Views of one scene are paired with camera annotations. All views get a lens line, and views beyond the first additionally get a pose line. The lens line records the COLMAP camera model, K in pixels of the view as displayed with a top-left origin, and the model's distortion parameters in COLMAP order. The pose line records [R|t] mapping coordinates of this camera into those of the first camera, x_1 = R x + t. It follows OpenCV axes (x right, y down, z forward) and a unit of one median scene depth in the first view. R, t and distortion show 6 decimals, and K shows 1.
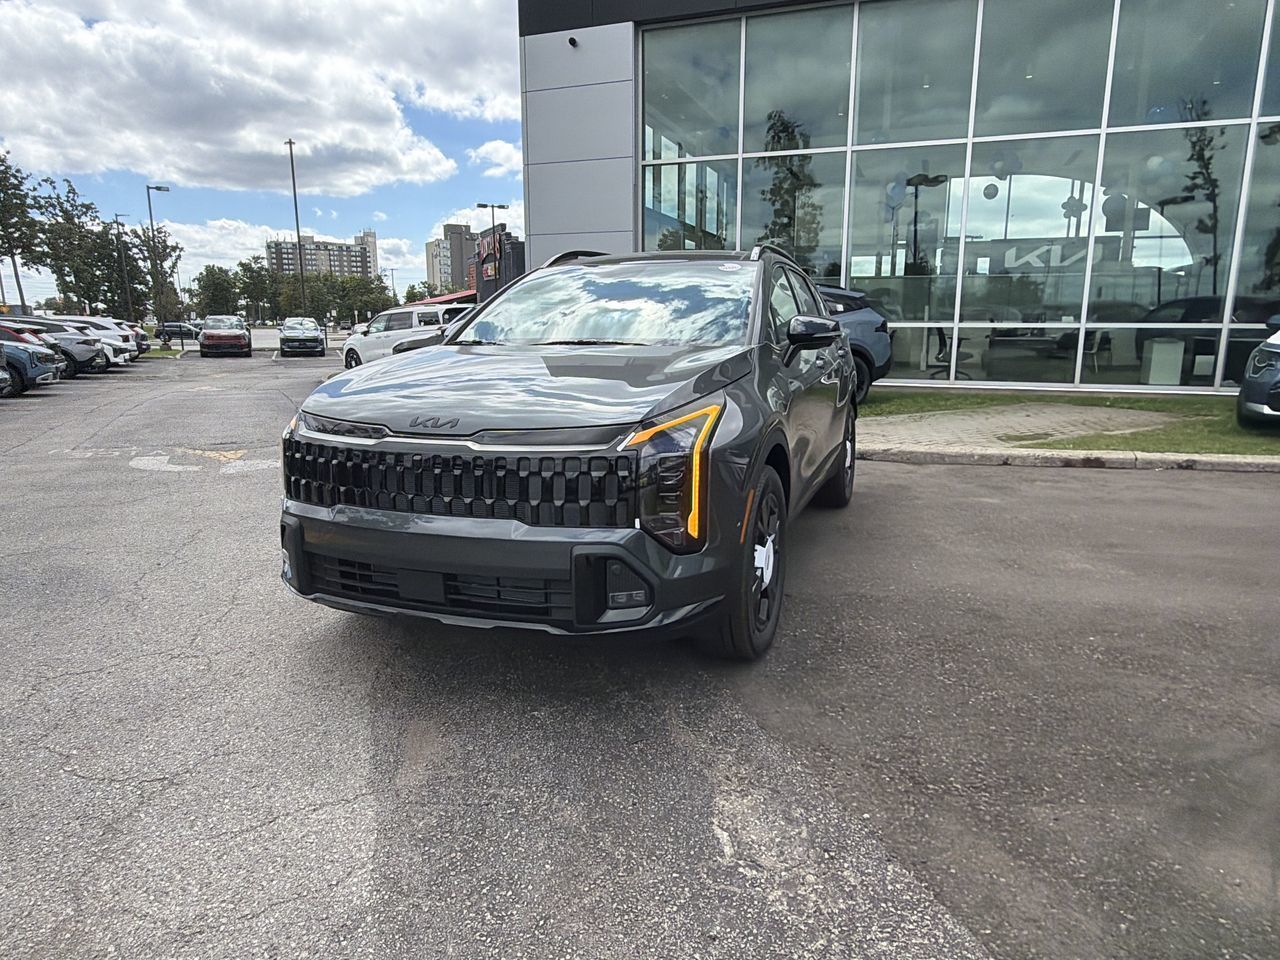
lens RADIAL K [[789.6, 0, 639.1], [0, 789.6, 481.6], [0, 0, 1]] dist [0.001140, 0.000546]
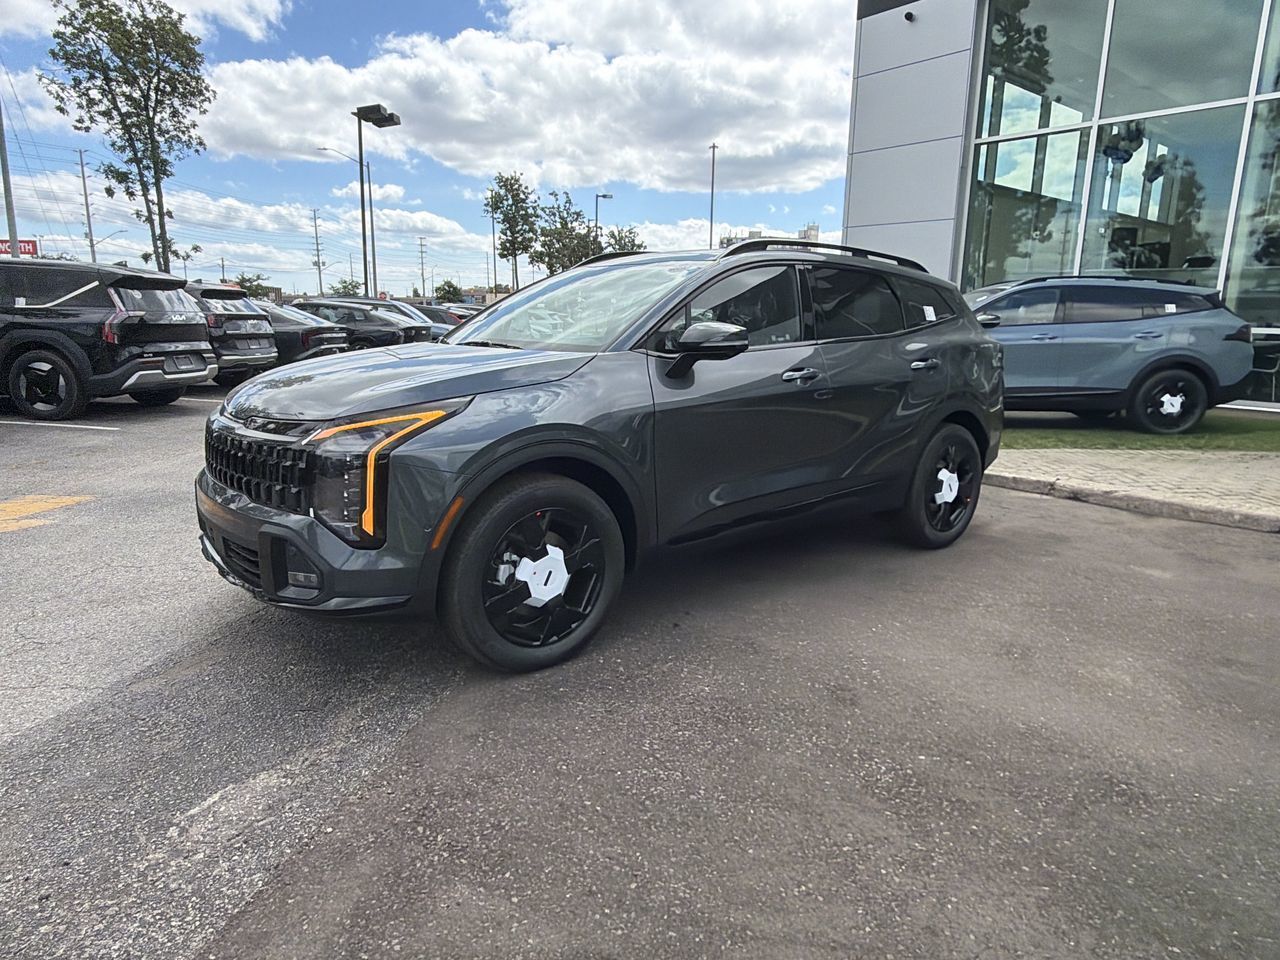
lens RADIAL K [[789.6, 0, 639.6], [0, 789.6, 477.3], [0, 0, 1]] dist [0.001140, 0.000546]
pose [[0.863652, 0.118462, -0.489972, 0.437551], [-0.116225, 0.992602, 0.035119, -0.041041], [0.490507, 0.026617, 0.871031, 0.128413]]
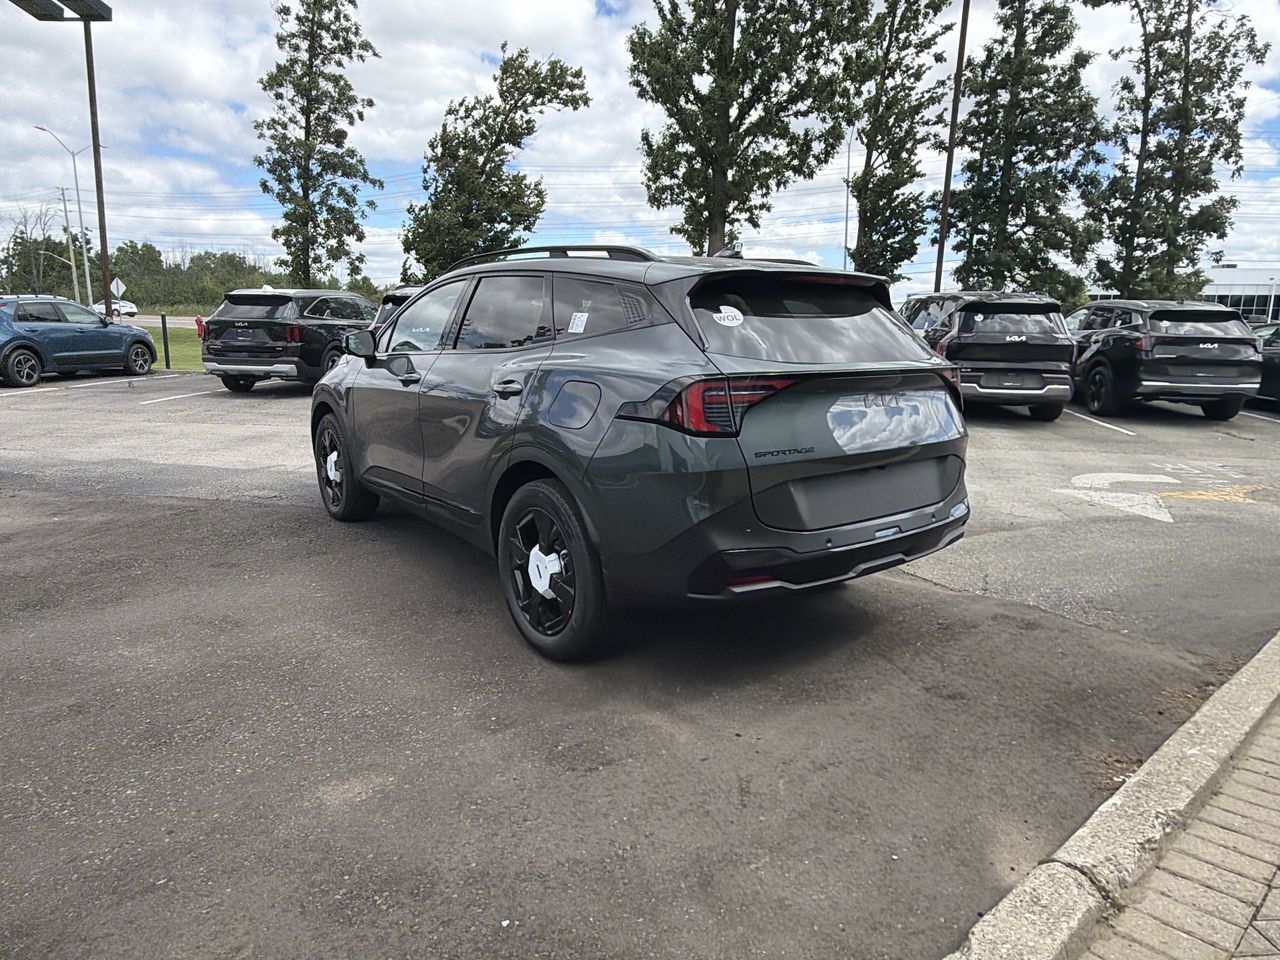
lens RADIAL K [[789.6, 0, 641.7], [0, 789.6, 479.2], [0, 0, 1]] dist [0.001140, 0.000546]
pose [[-0.523345, 0.165075, -0.835978, 0.786760], [-0.173796, 0.939756, 0.294368, -0.317046], [0.834209, 0.299346, -0.463128, 1.471931]]
